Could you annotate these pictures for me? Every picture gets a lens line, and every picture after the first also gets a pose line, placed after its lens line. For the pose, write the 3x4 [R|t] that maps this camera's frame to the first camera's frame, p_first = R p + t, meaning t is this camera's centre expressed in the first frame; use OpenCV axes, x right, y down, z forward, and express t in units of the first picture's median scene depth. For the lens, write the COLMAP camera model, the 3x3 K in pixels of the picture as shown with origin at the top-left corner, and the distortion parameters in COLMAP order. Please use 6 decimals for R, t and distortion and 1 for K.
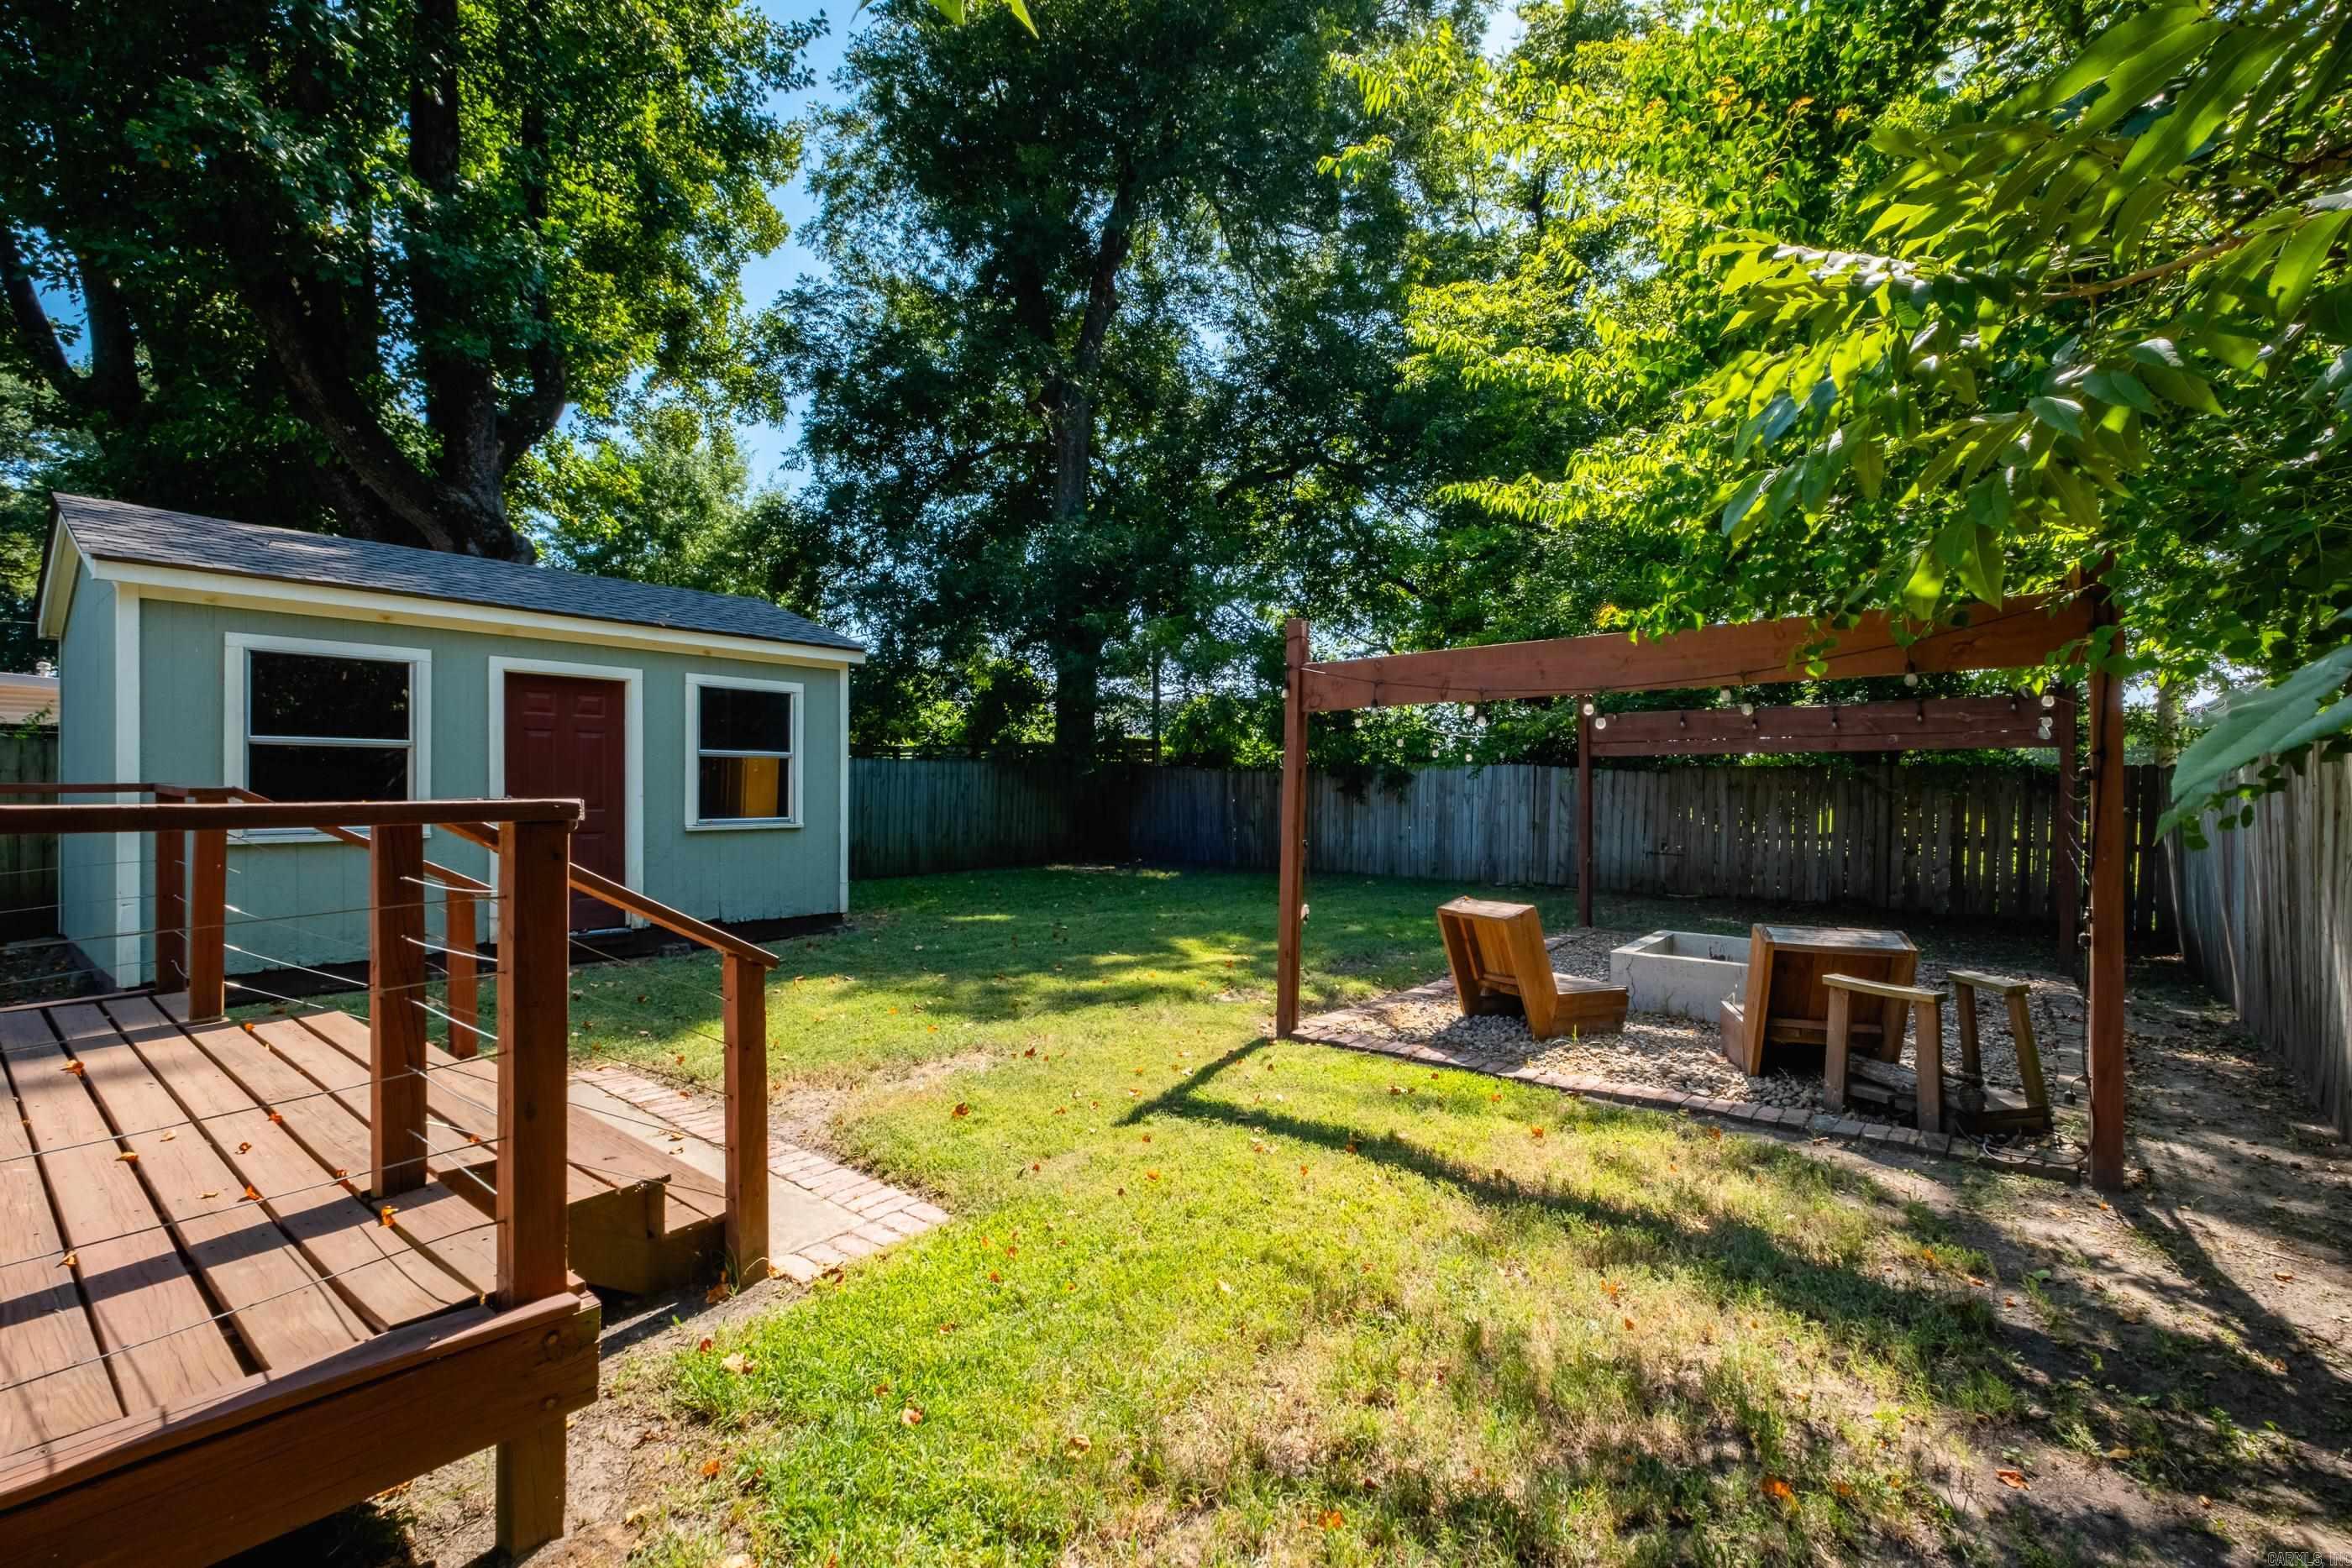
lens RADIAL K [[1030.3, 0, 1172.9], [0, 1030.3, 784.7], [0, 0, 1]] dist [0.001004, -0.000375]
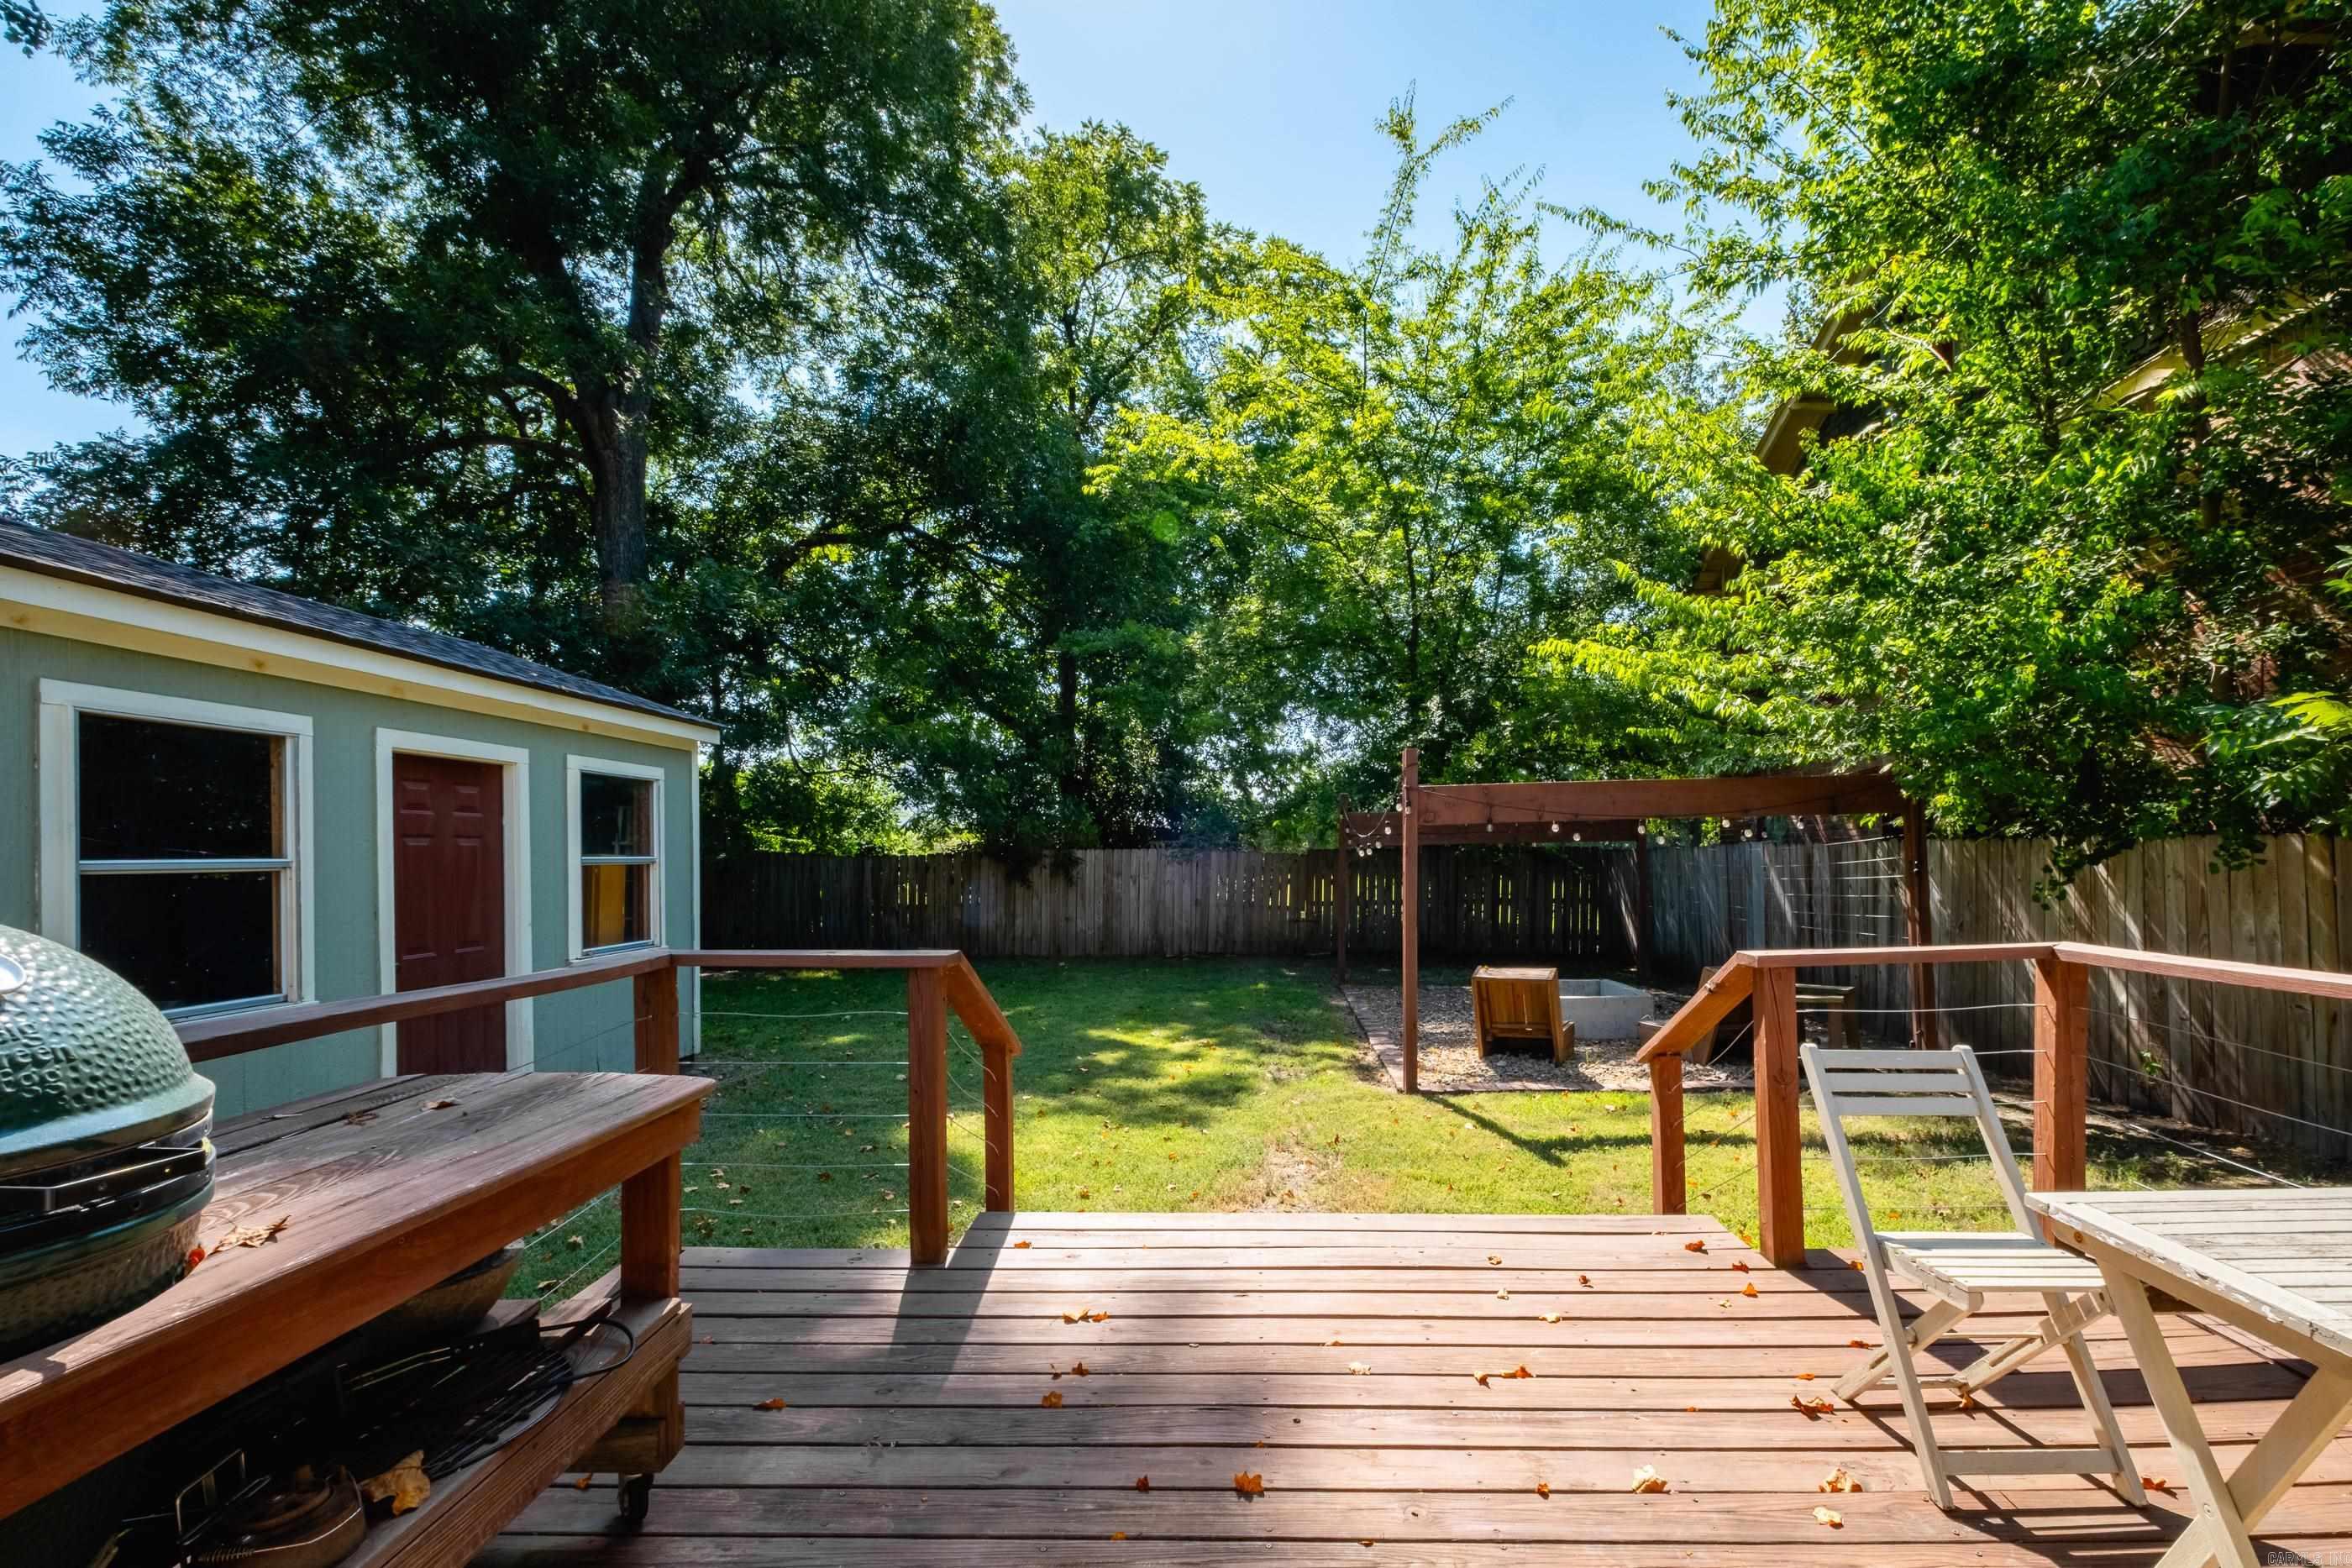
lens RADIAL K [[1040.0, 0, 1218.7], [0, 1040.0, 850.1], [0, 0, 1]] dist [0.000887, -0.000106]
pose [[0.788021, -0.014857, 0.615469, -0.616769], [0.016293, 0.999862, 0.003275, -0.037219], [-0.615433, 0.007447, 0.788154, 0.132747]]
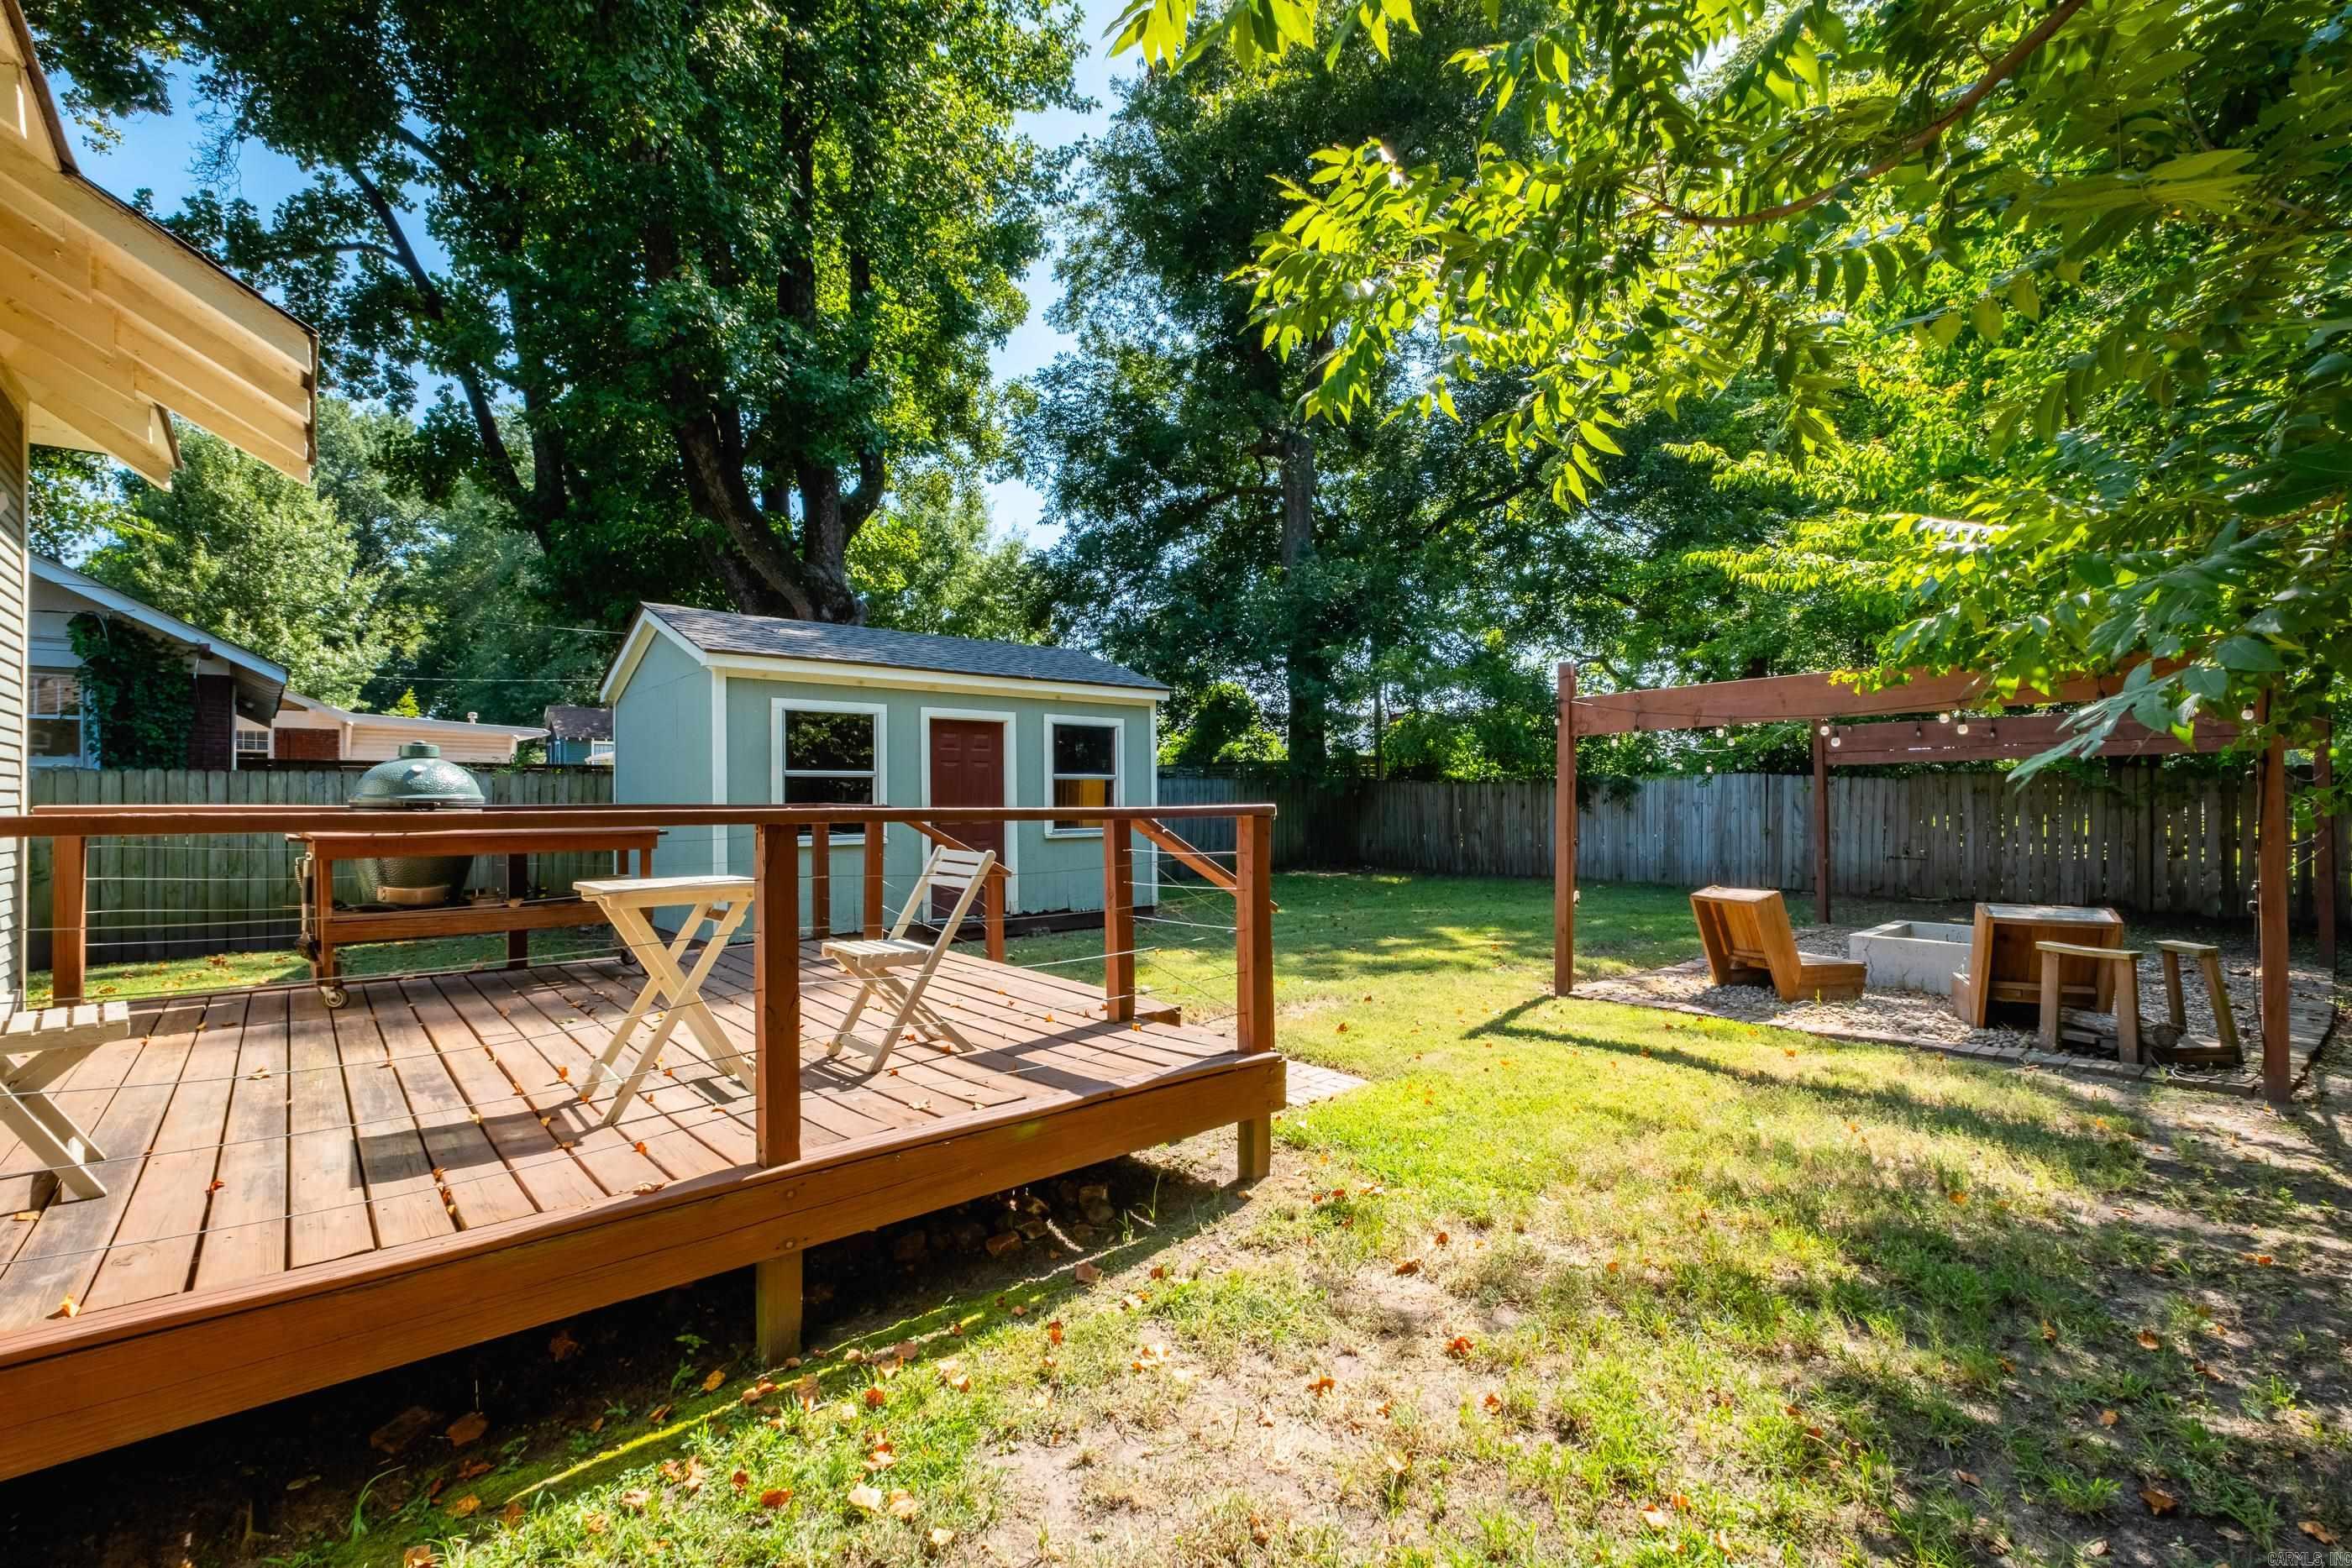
lens RADIAL K [[1022.1, 0, 1176.0], [0, 1022.1, 784.0], [0, 0, 1]] dist [0.009353, -0.006420]
pose [[0.983951, -0.015372, -0.177775, -0.096838], [0.012750, 0.999793, -0.015879, 0.000290], [0.177982, 0.013357, 0.983943, -0.234215]]
